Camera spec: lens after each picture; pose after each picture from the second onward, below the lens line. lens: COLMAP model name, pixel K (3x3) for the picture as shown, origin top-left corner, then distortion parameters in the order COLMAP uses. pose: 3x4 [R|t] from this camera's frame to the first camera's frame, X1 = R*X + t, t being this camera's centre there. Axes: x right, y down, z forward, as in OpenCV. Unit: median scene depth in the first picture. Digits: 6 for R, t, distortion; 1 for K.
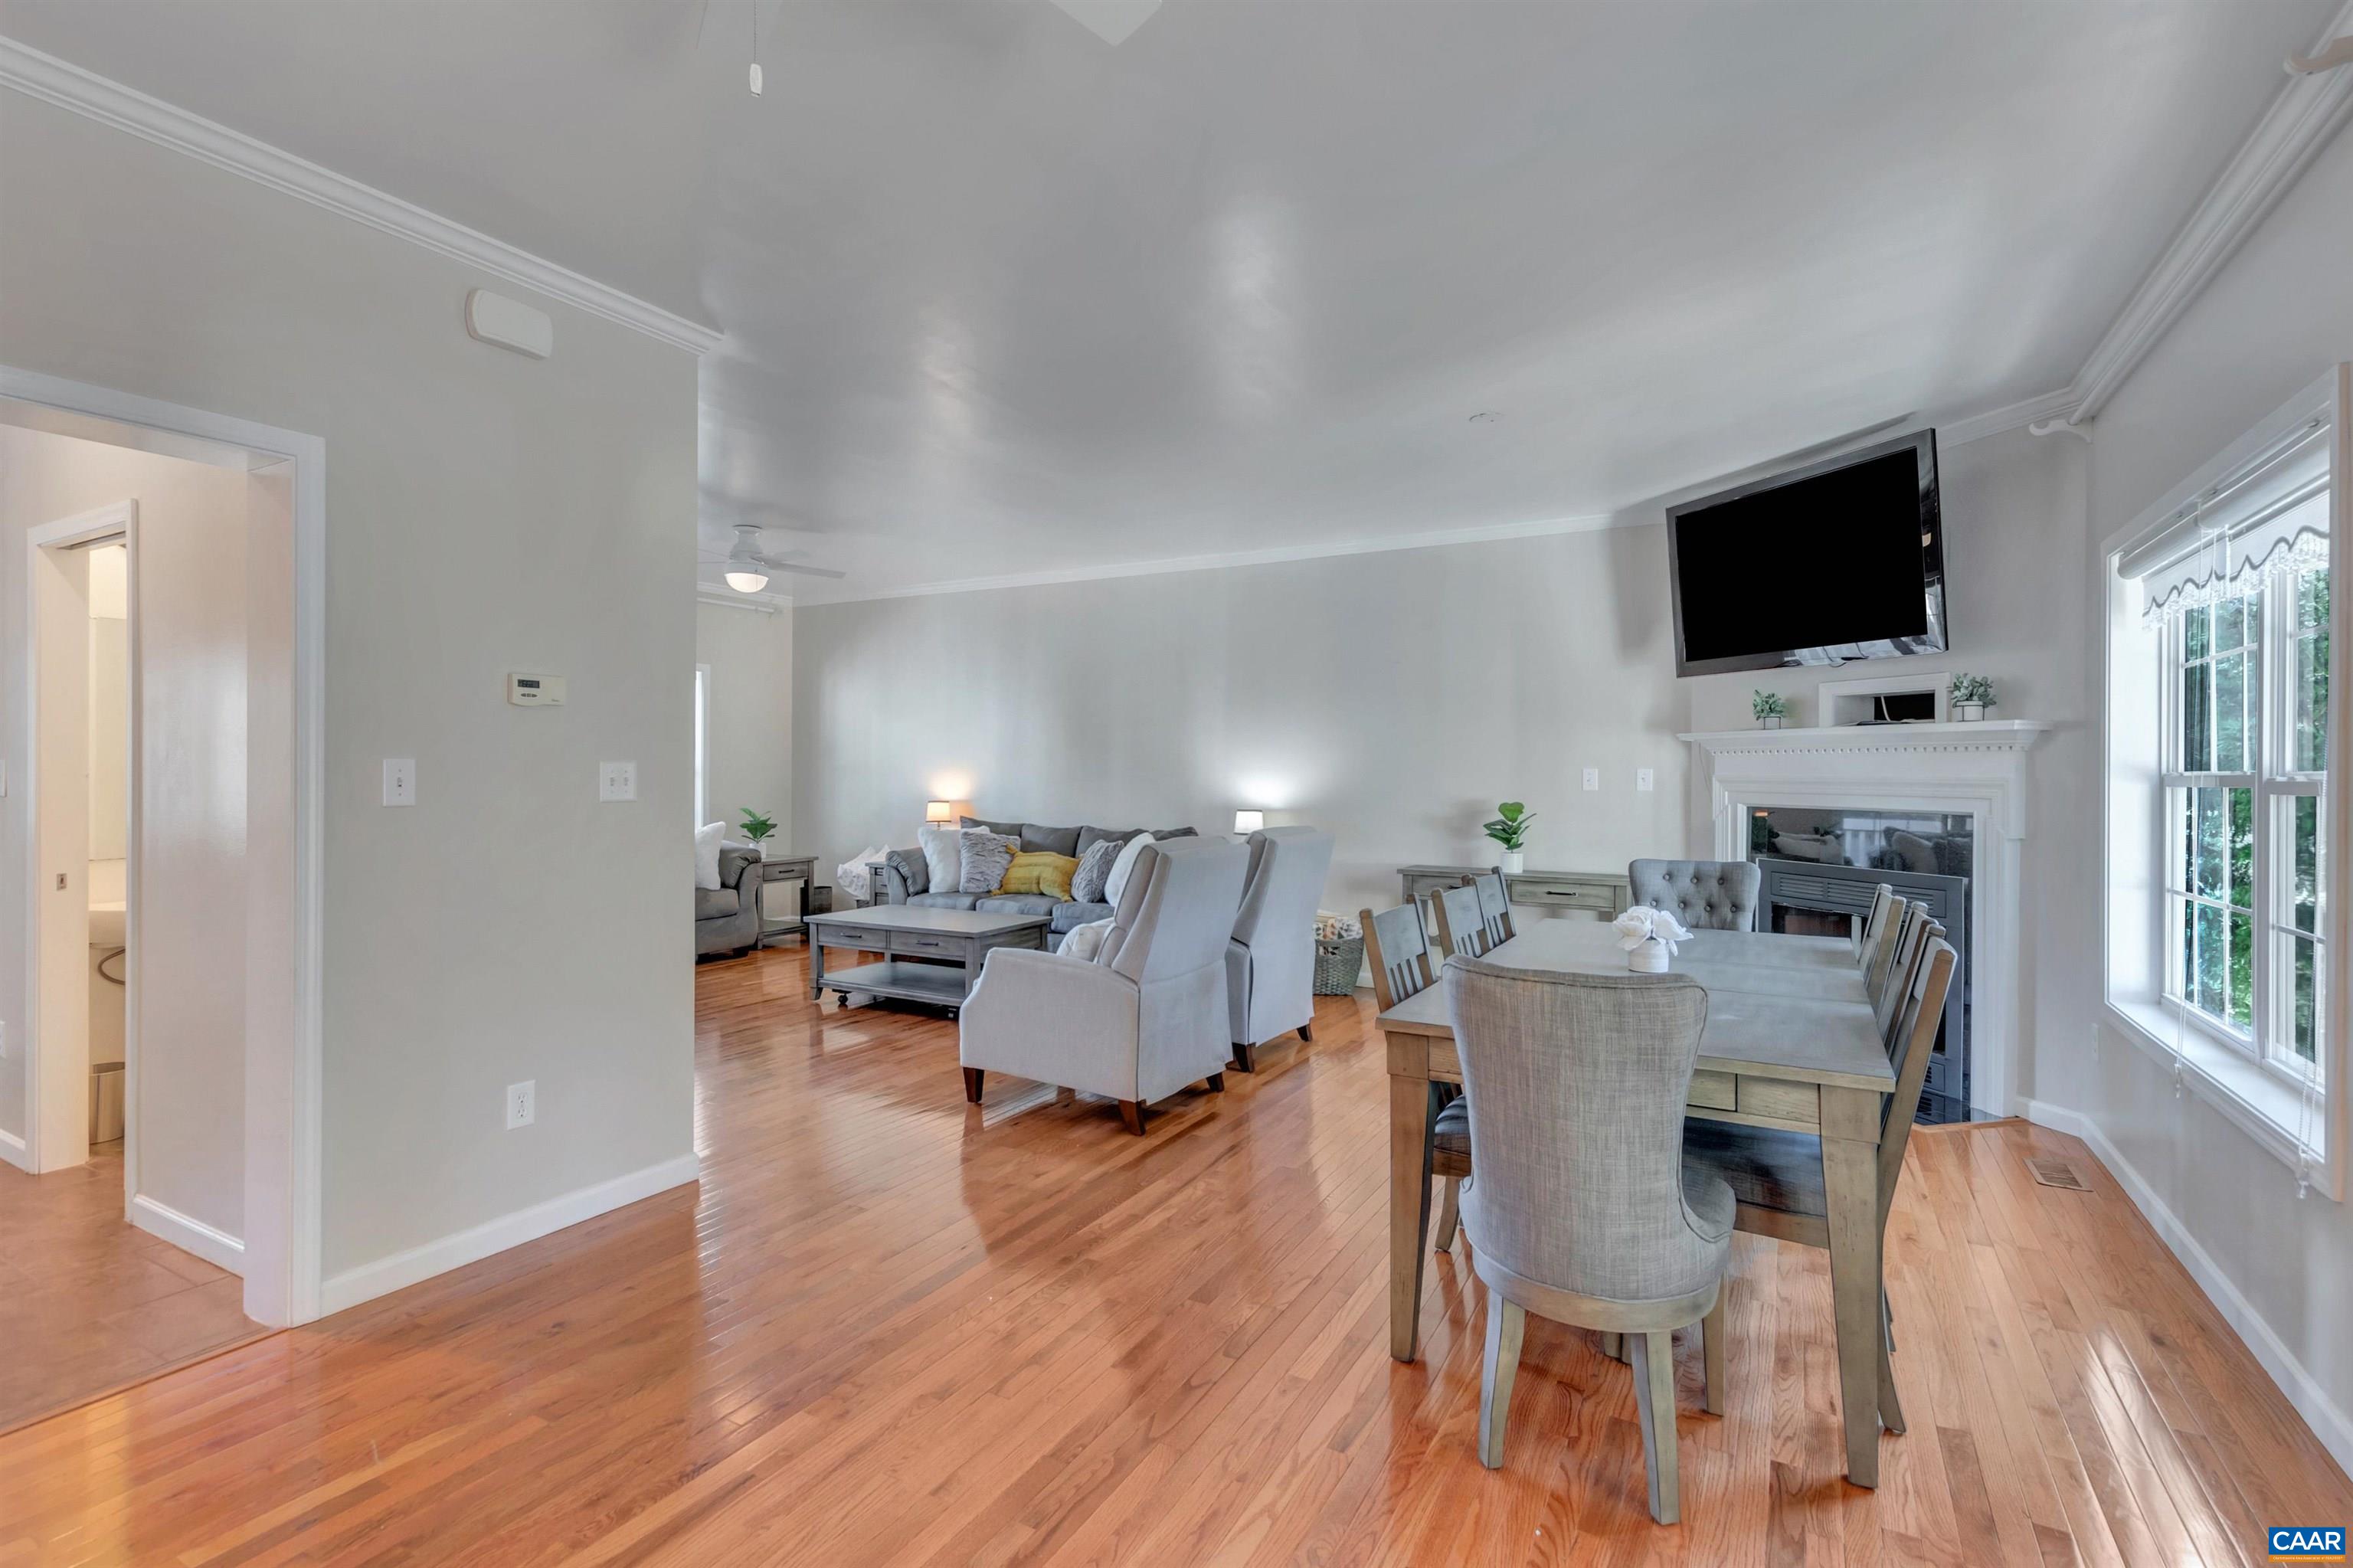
lens RADIAL K [[1136.9, 0, 1153.4], [0, 1136.9, 778.0], [0, 0, 1]] dist [0.001960, -0.000255]
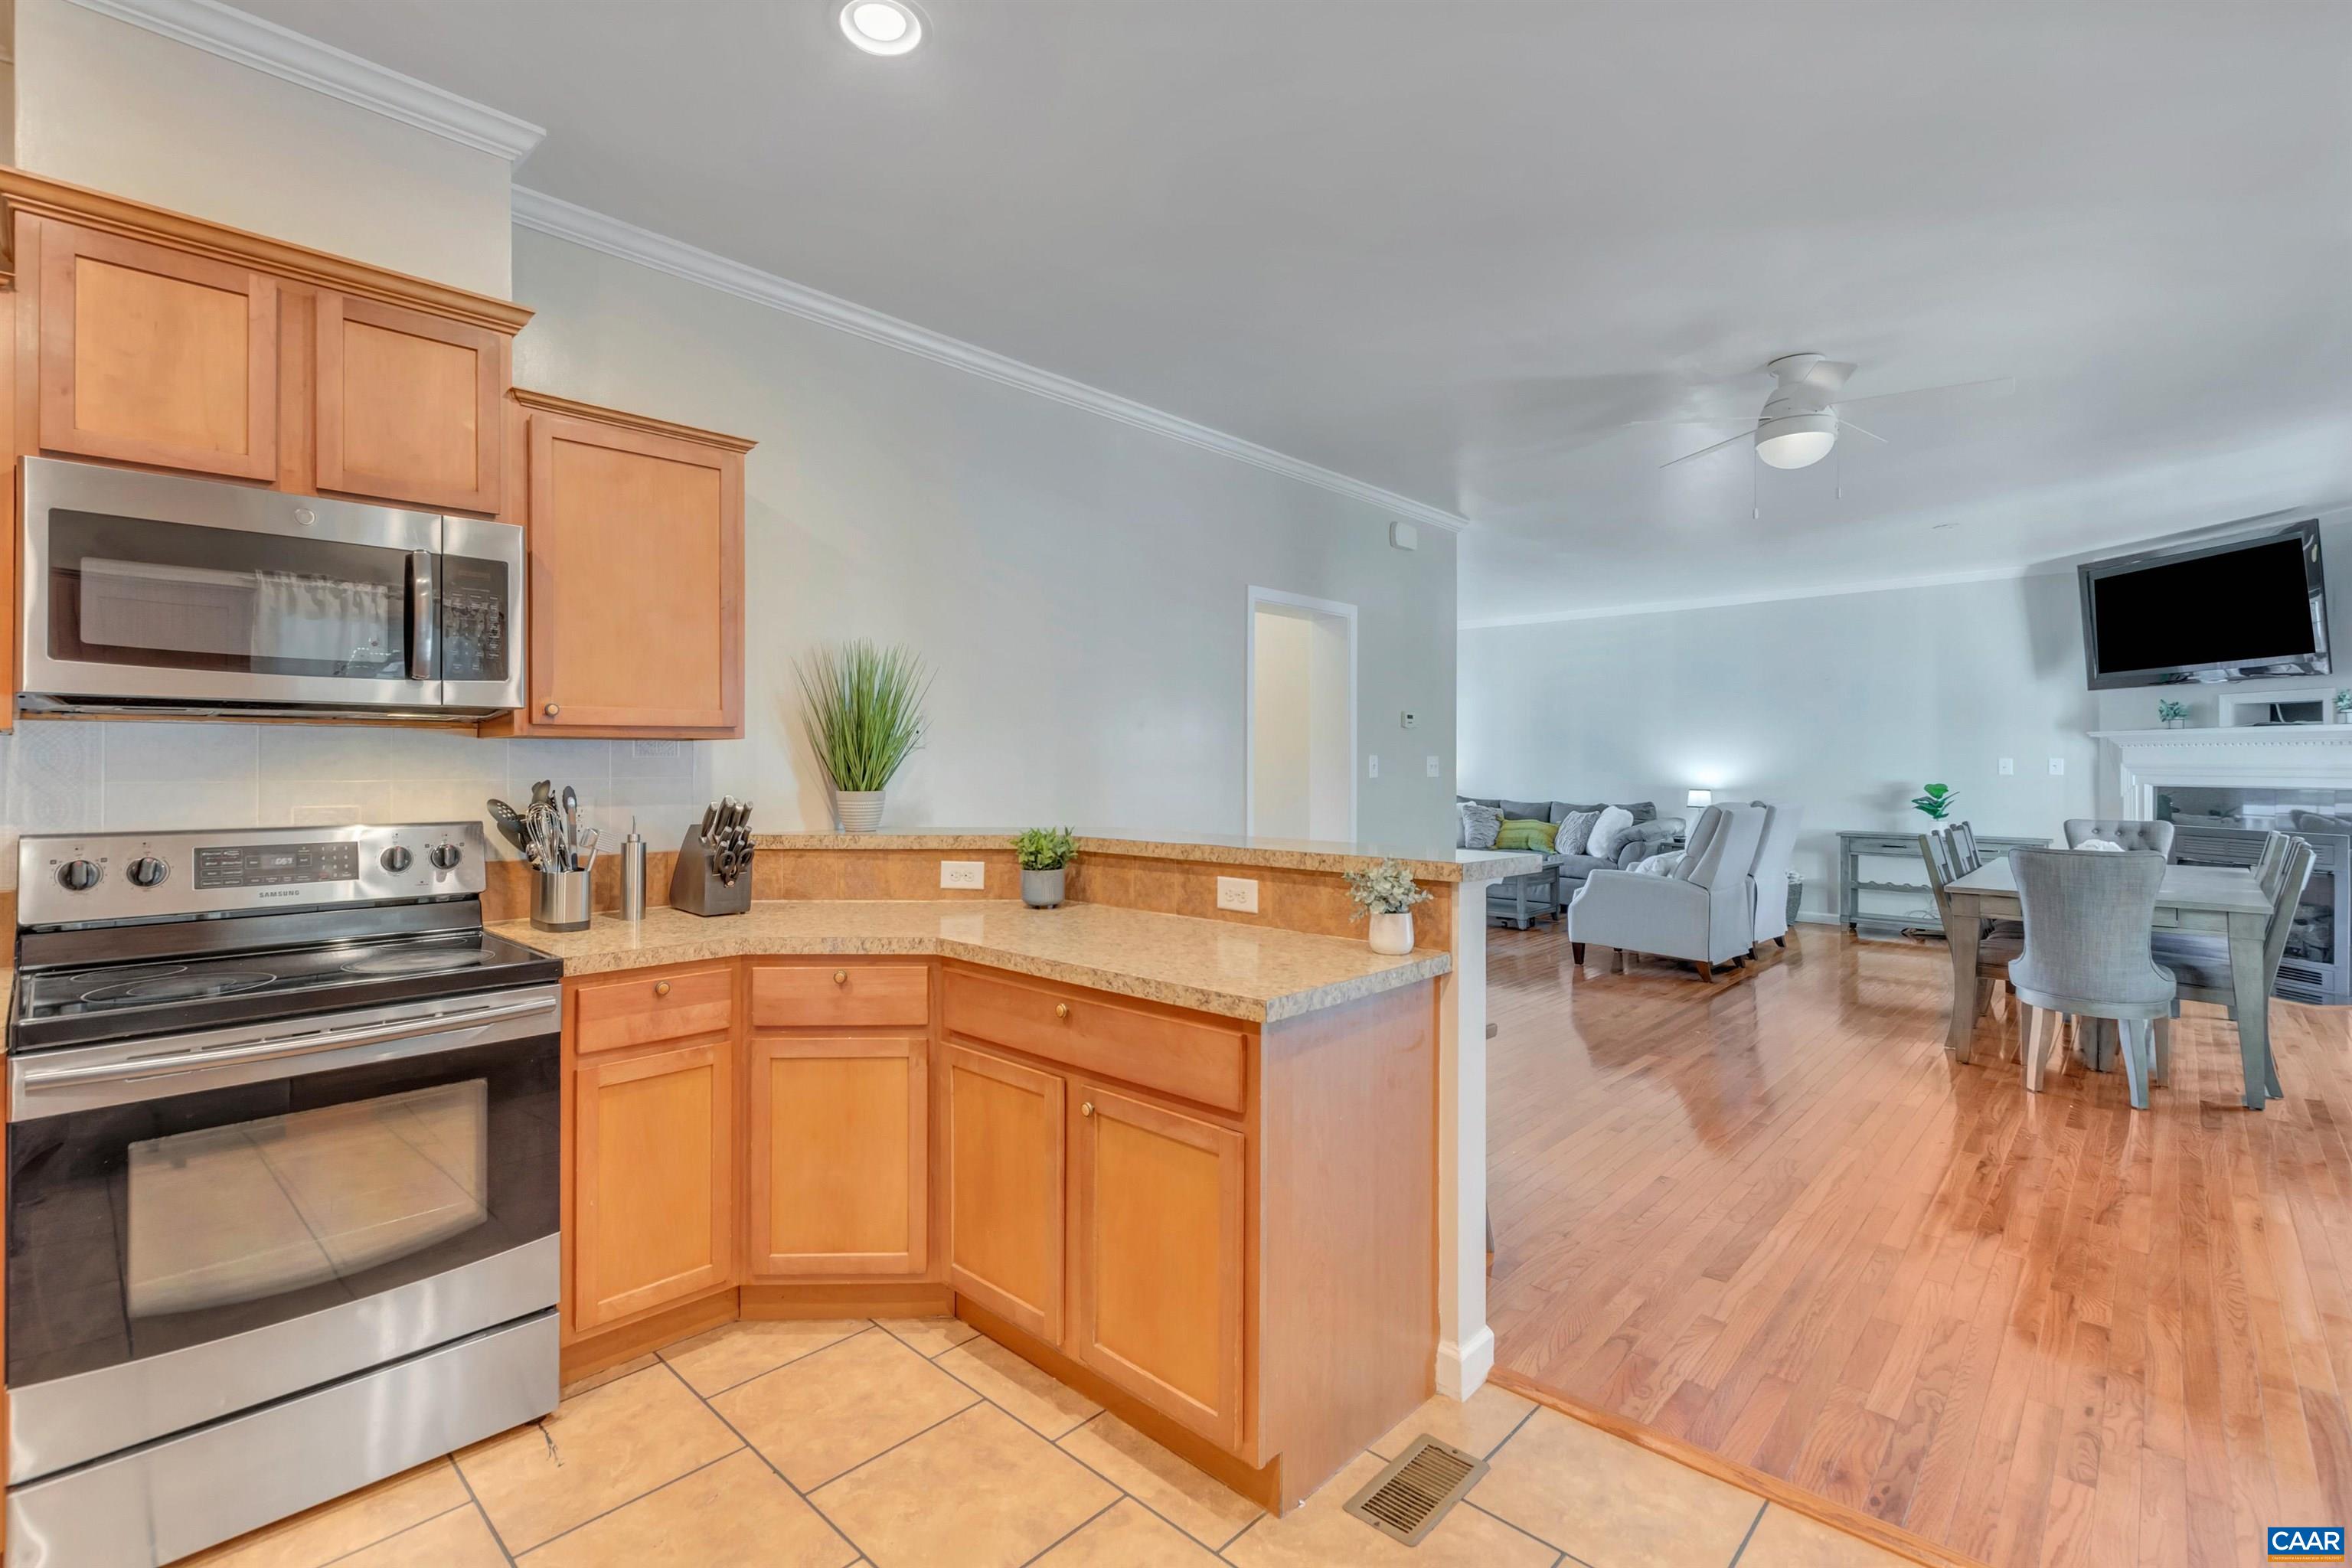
lens RADIAL K [[1035.8, 0, 1150.3], [0, 1035.8, 760.4], [0, 0, 1]] dist [0.004502, -0.002321]
pose [[0.964766, -0.002642, -0.263096, -0.223894], [0.000525, 0.999967, -0.008114, 0.002921], [0.263109, 0.007690, 0.964735, -0.371075]]
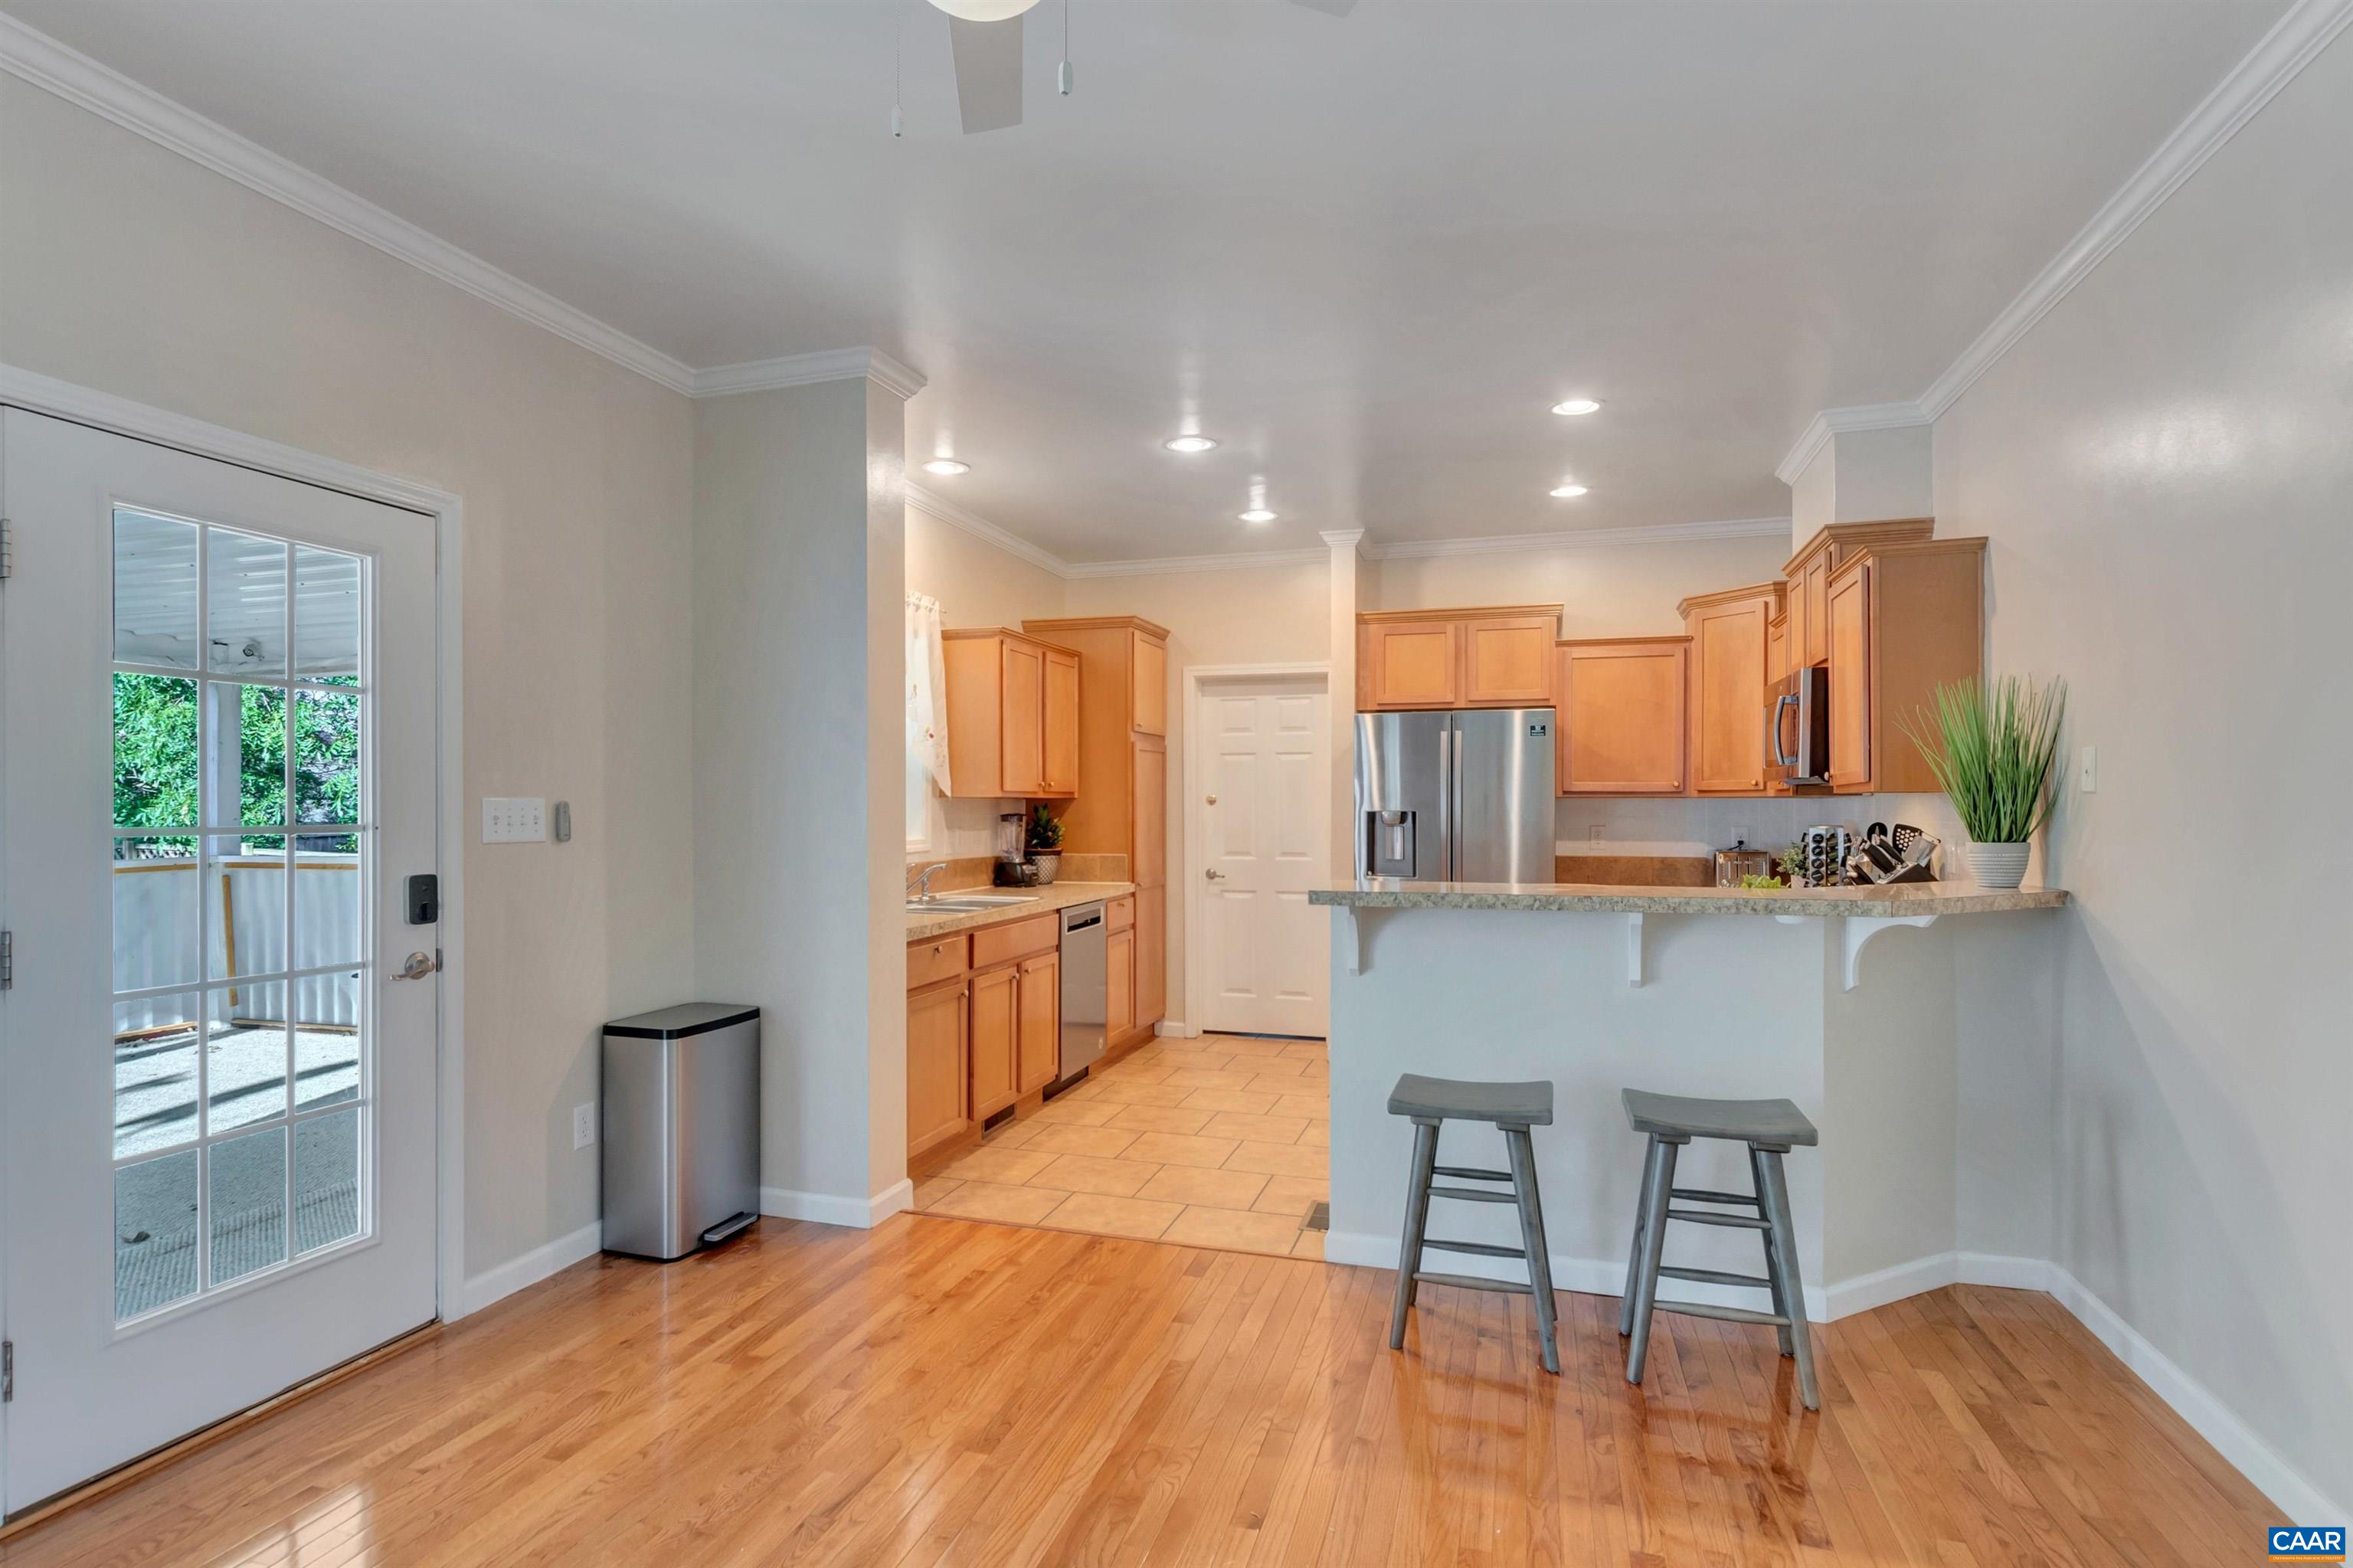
lens RADIAL K [[1218.0, 0, 1169.1], [0, 1218.0, 800.8], [0, 0, 1]] dist [0.004773, -0.001311]
pose [[-0.973841, -0.002323, -0.227218, -0.034579], [-0.002807, 0.999994, 0.001809, -0.003730], [0.227212, 0.002400, -0.973842, 0.413959]]
